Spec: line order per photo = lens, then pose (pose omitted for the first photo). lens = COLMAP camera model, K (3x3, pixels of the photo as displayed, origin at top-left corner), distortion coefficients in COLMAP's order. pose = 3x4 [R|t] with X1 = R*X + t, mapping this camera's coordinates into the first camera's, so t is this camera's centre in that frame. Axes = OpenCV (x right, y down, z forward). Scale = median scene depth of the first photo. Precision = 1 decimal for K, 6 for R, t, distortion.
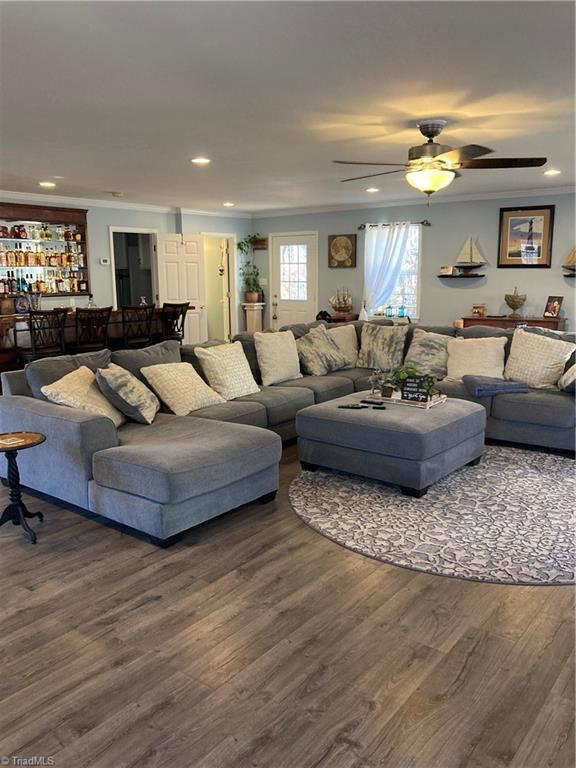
lens RADIAL K [[621.1, 0, 288.0], [0, 621.1, 384.0], [0, 0, 1]] dist [0.031378, -0.050514]
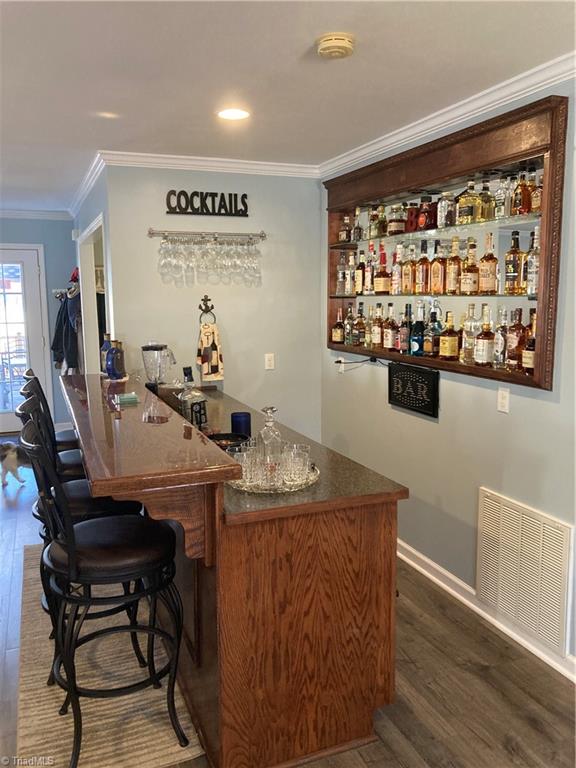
lens RADIAL K [[621.1, 0, 288.0], [0, 621.1, 384.0], [0, 0, 1]] dist [0.031378, -0.050514]
pose [[-0.506941, 0.130563, -0.852035, -0.006115], [-0.148058, 0.960582, 0.235288, -0.204255], [0.849170, 0.245428, -0.467628, 1.072565]]
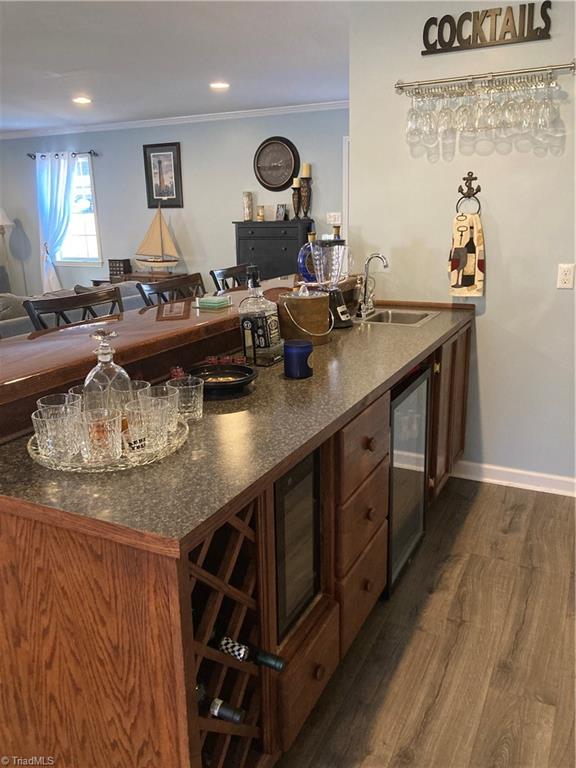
lens RADIAL K [[621.1, 0, 288.0], [0, 621.1, 384.0], [0, 0, 1]] dist [0.031378, -0.050514]
pose [[-0.977759, 0.080761, -0.193557, -0.235414], [-0.012510, 0.898785, 0.438212, -0.190084], [0.209356, 0.430887, -0.877785, 1.101646]]
